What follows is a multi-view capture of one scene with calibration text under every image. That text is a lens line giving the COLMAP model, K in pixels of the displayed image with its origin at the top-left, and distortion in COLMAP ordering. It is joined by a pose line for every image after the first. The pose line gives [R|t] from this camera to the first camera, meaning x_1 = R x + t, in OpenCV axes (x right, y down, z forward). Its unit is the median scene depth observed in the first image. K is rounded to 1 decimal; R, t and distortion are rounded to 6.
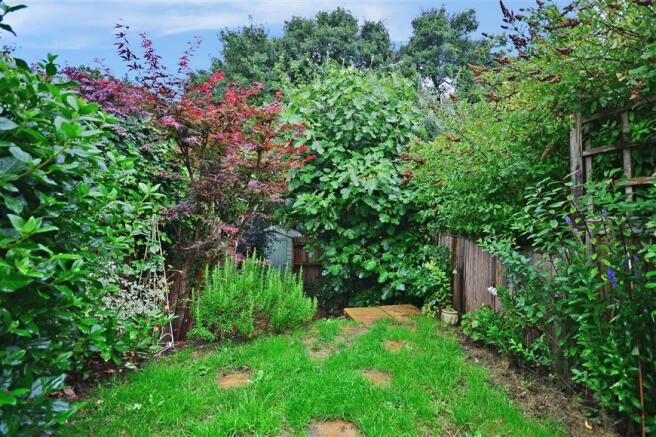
lens RADIAL K [[320.4, 0, 328.0], [0, 320.4, 218.5], [0, 0, 1]] dist [0.000596, 0.000083]
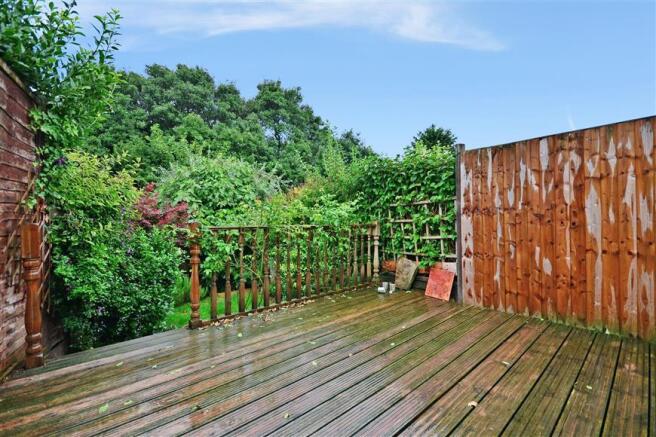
lens RADIAL K [[297.2, 0, 328.0], [0, 297.2, 218.5], [0, 0, 1]] dist [0.000670, 0.000065]
pose [[0.895175, -0.012902, 0.445527, -0.037885], [0.024529, 0.999492, -0.020341, -0.035300], [-0.445039, 0.029138, 0.895037, -0.255466]]
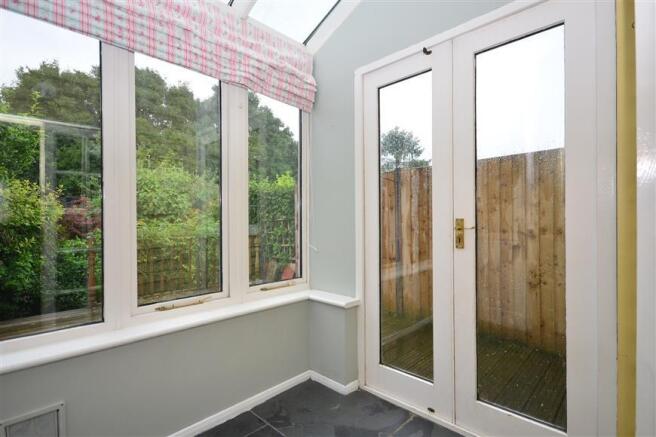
lens RADIAL K [[322.2, 0, 328.0], [0, 322.2, 218.5], [0, 0, 1]] dist [-0.000208, -0.000382]
pose [[0.866266, -0.012372, 0.499430, 0.004743], [0.026154, 0.999446, -0.020606, -0.043287], [-0.498898, 0.030912, 0.866109, -0.401085]]
